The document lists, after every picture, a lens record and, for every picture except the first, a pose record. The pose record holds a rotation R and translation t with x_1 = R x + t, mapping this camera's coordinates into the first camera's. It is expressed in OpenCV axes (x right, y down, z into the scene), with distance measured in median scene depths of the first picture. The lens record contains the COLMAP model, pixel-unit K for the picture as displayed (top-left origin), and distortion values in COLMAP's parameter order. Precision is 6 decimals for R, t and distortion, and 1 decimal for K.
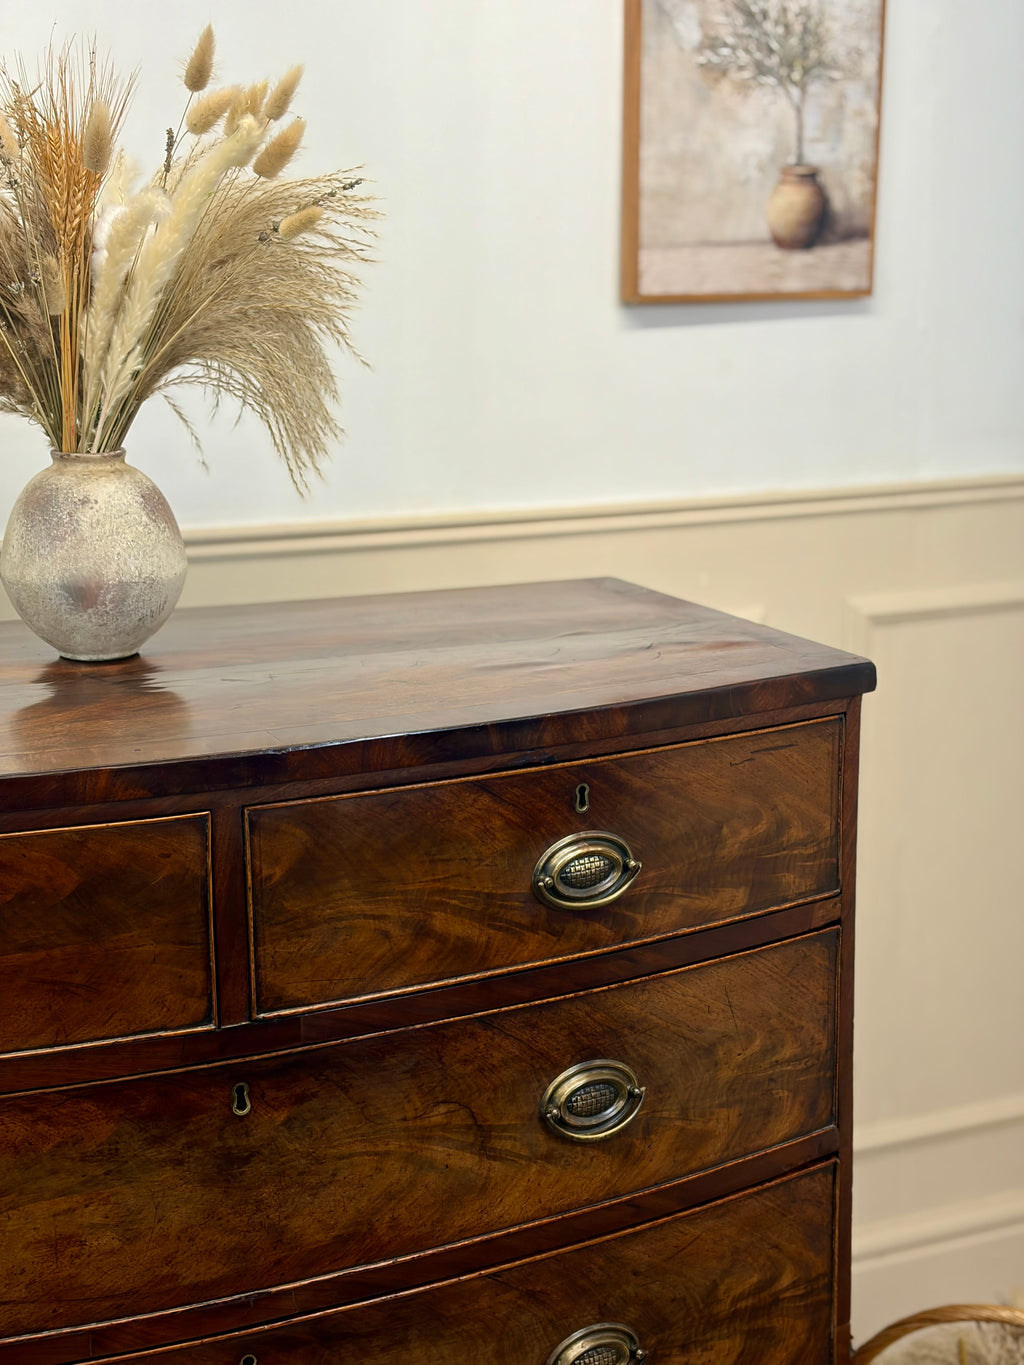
lens RADIAL K [[2069.3, 0, 503.0], [0, 2069.3, 685.2], [0, 0, 1]] dist [0.261782, -1.084118]
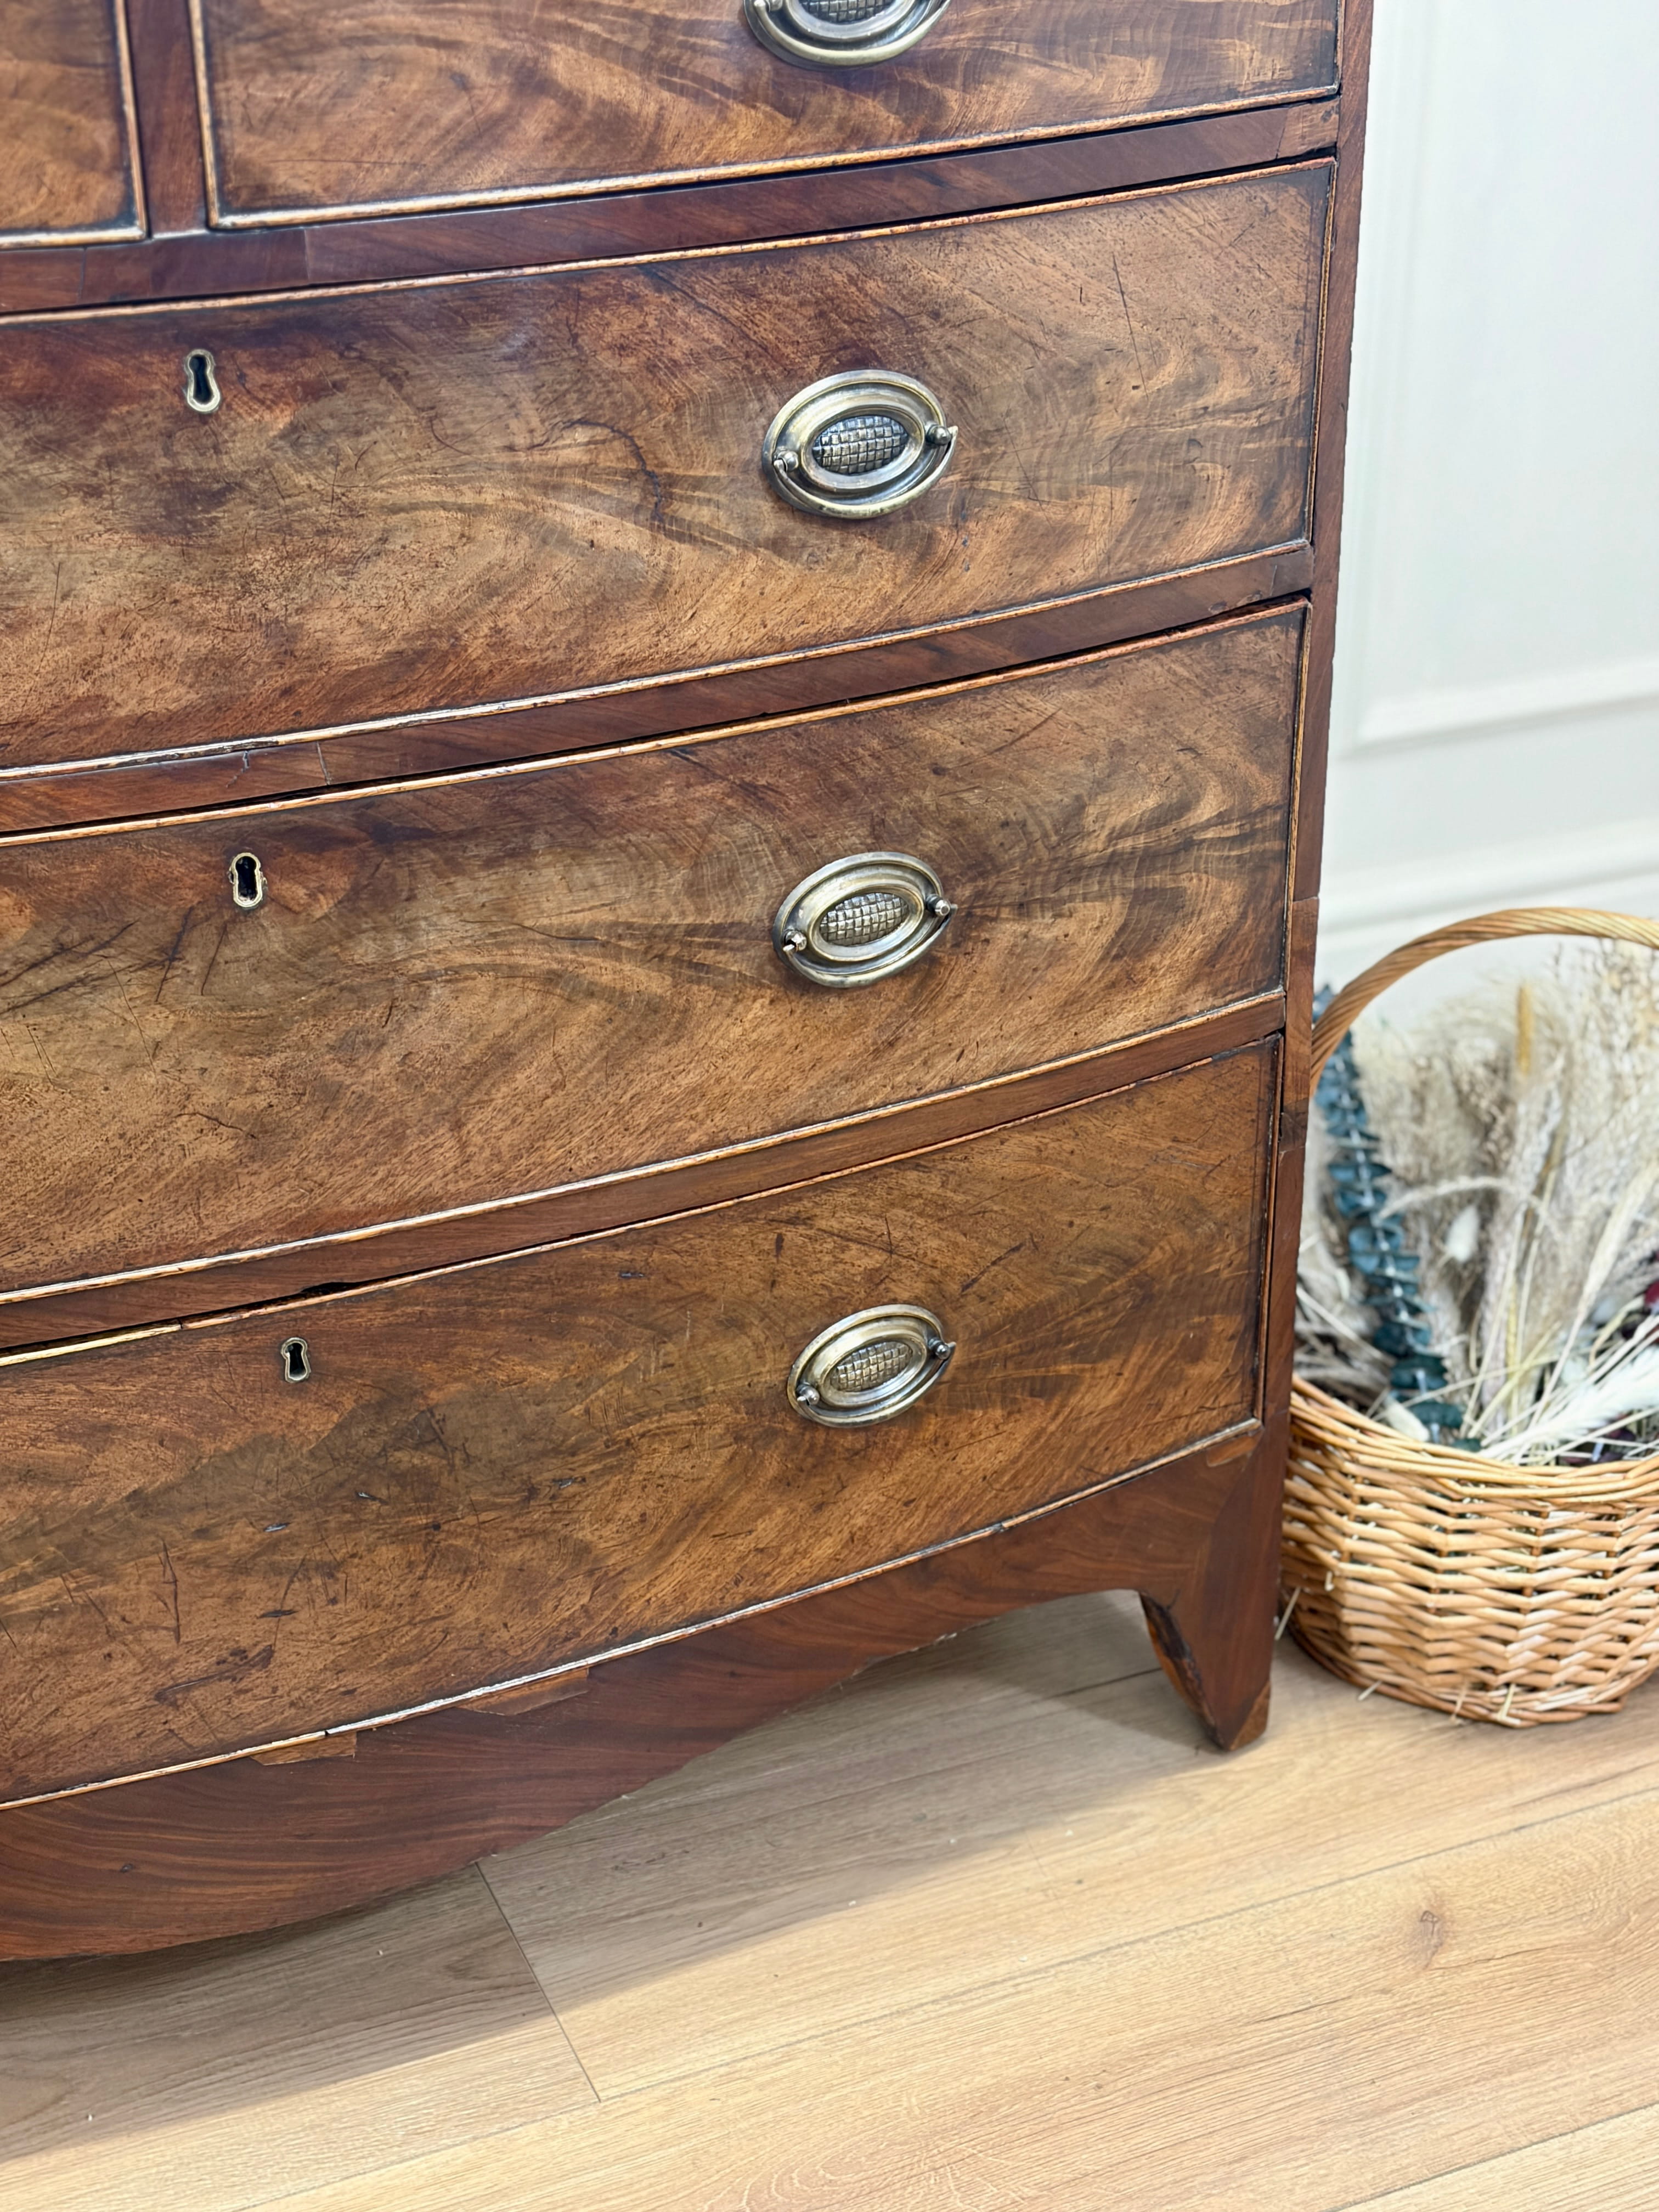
lens RADIAL K [[3353.3, 0, 814.9], [0, 3353.3, 1110.5], [0, 0, 1]] dist [0.261782, -1.084118]
pose [[0.999744, 0.012162, -0.019066, 0.053153], [-0.007028, 0.968421, 0.249222, 0.154921], [0.021495, -0.249024, 0.968259, 0.090877]]
